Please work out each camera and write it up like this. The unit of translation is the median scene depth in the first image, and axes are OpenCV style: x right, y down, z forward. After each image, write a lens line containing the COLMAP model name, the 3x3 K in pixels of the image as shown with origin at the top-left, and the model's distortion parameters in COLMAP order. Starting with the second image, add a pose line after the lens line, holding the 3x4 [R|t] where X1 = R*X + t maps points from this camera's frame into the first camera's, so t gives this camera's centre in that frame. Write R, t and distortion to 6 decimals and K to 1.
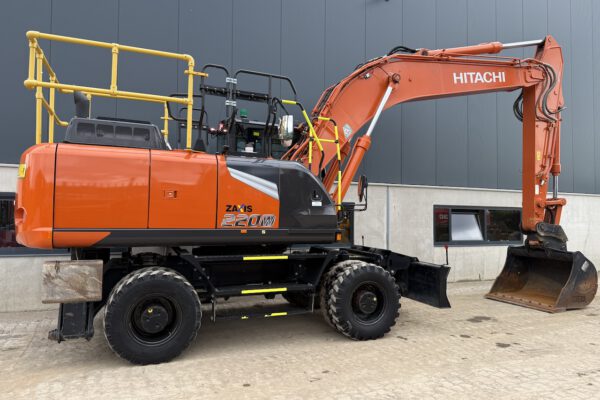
lens RADIAL K [[408.8, 0, 300.0], [0, 408.8, 200.0], [0, 0, 1]] dist [0.029839, -0.034963]
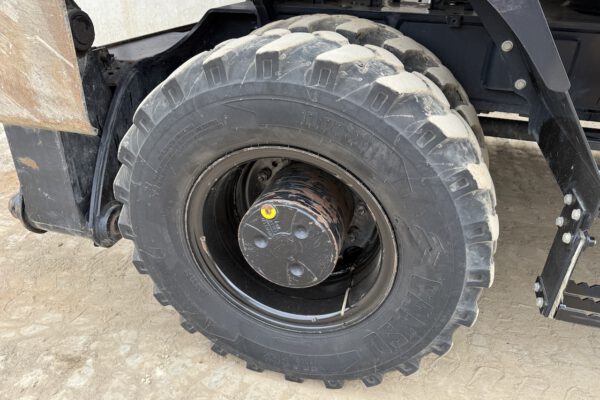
lens RADIAL K [[425.3, 0, 300.0], [0, 425.3, 200.0], [0, 0, 1]] dist [0.000230, -0.005796]
pose [[0.793024, 0.310750, -0.523974, -0.185257], [0.021939, 0.844987, 0.534336, 0.111197], [0.608796, -0.435237, 0.663277, 0.700970]]
